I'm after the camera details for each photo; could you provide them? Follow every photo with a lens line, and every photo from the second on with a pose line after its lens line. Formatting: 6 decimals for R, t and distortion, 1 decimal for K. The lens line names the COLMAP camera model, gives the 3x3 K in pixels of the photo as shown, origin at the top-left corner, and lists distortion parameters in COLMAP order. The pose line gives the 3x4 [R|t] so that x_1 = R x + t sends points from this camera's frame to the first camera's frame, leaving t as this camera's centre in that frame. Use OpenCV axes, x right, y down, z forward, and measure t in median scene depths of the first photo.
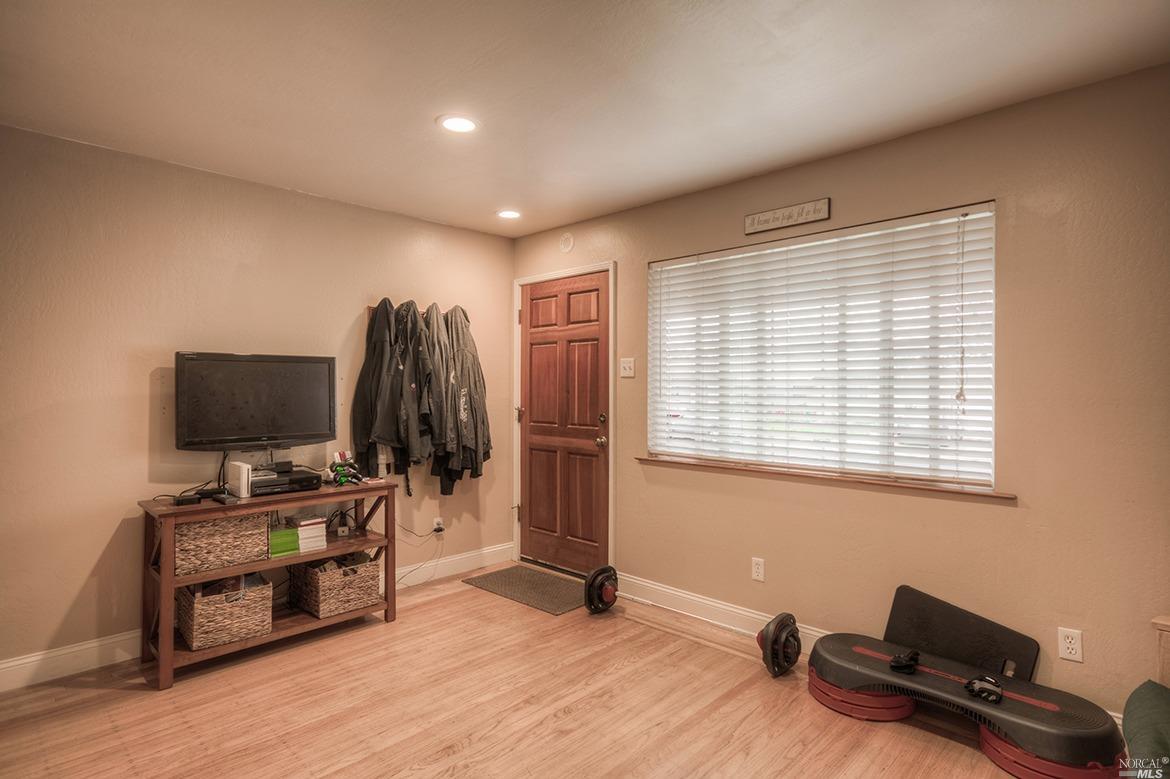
lens RADIAL K [[638.3, 0, 593.5], [0, 638.3, 384.9], [0, 0, 1]] dist [0.013055, 0.000504]
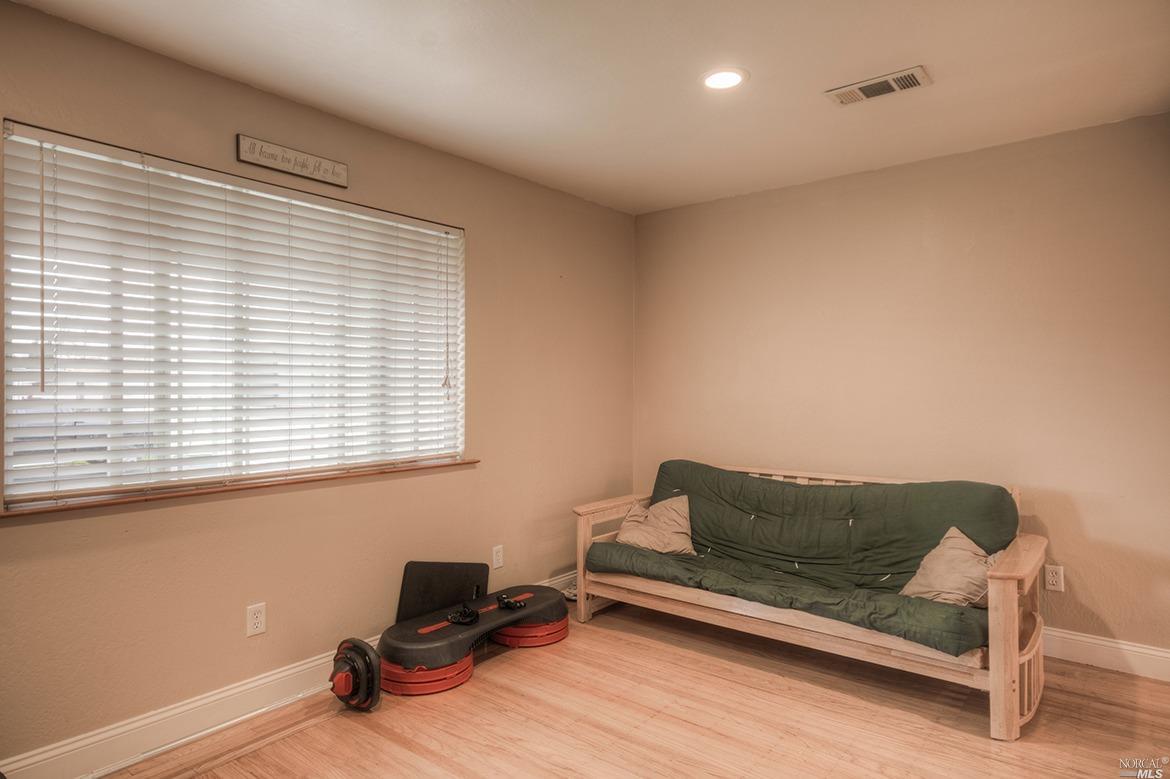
lens RADIAL K [[673.1, 0, 593.1], [0, 673.1, 391.8], [0, 0, 1]] dist [0.002643, 0.007800]
pose [[-0.118807, -0.007882, 0.992886, -0.616376], [-0.005876, 0.999957, 0.007235, 0.017381], [-0.992900, -0.004975, -0.118848, 0.768364]]
